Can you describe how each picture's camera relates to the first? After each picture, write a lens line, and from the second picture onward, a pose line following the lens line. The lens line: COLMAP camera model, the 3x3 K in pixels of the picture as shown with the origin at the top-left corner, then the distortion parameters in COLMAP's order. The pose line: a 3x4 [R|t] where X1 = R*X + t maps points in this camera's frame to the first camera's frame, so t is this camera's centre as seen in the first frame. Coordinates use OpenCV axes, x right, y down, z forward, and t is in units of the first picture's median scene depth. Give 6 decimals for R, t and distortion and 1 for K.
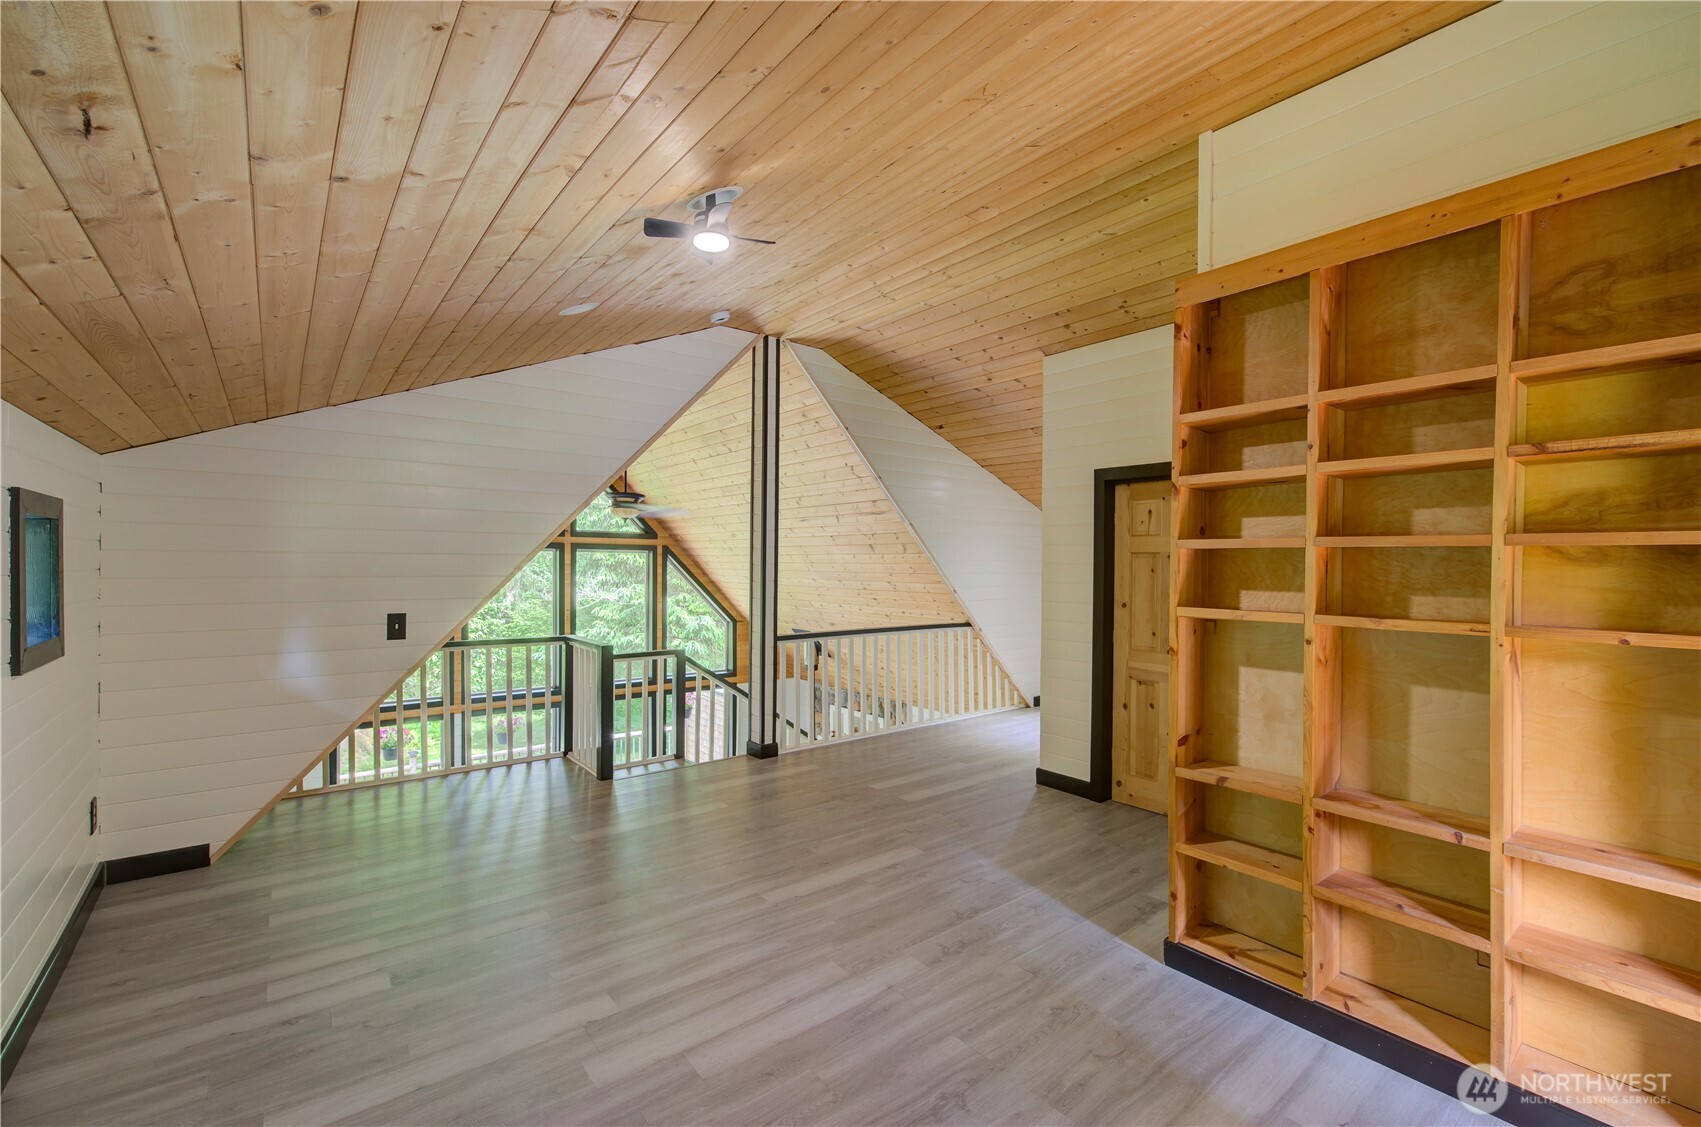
lens RADIAL K [[718.4, 0, 858.3], [0, 718.4, 560.0], [0, 0, 1]] dist [-0.004779, -0.000117]
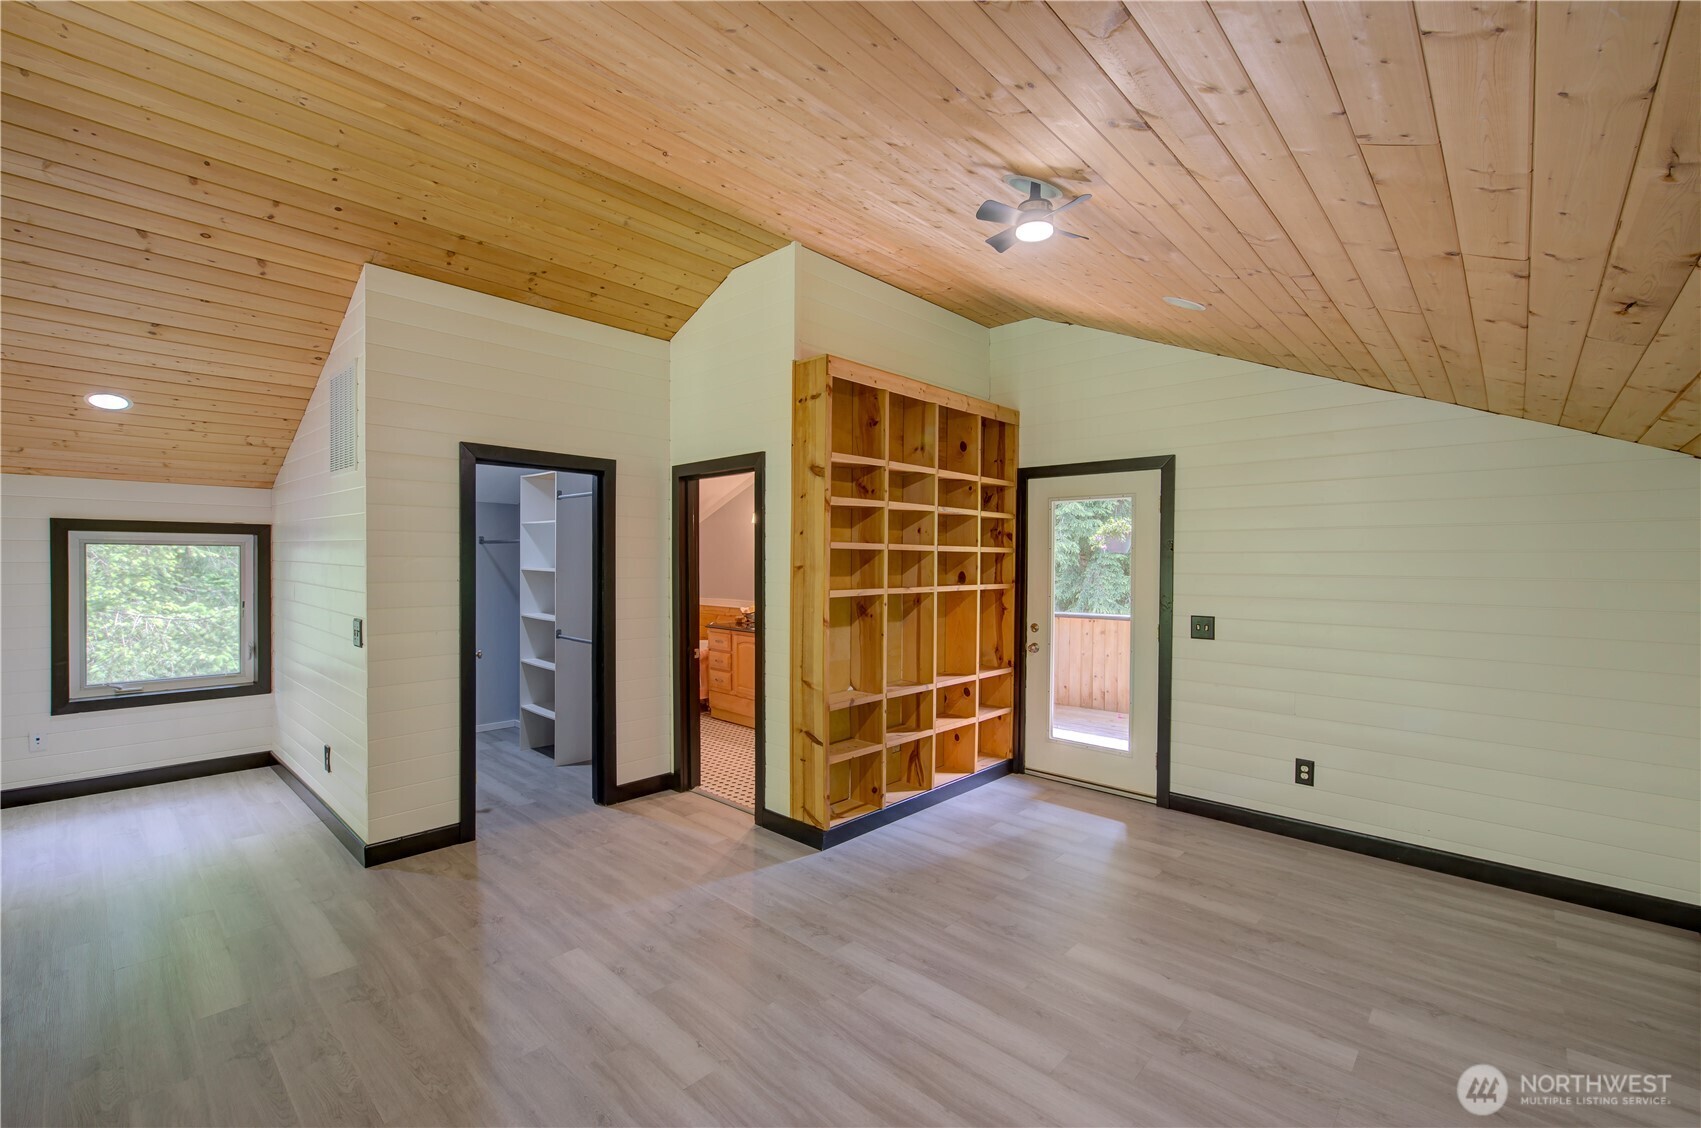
lens RADIAL K [[718.4, 0, 858.3], [0, 718.4, 560.5], [0, 0, 1]] dist [-0.004779, -0.000117]
pose [[-0.141961, -0.015084, 0.989757, -0.932271], [-0.008791, 0.999864, 0.013977, -0.010624], [-0.989833, -0.006716, -0.142074, 1.129408]]
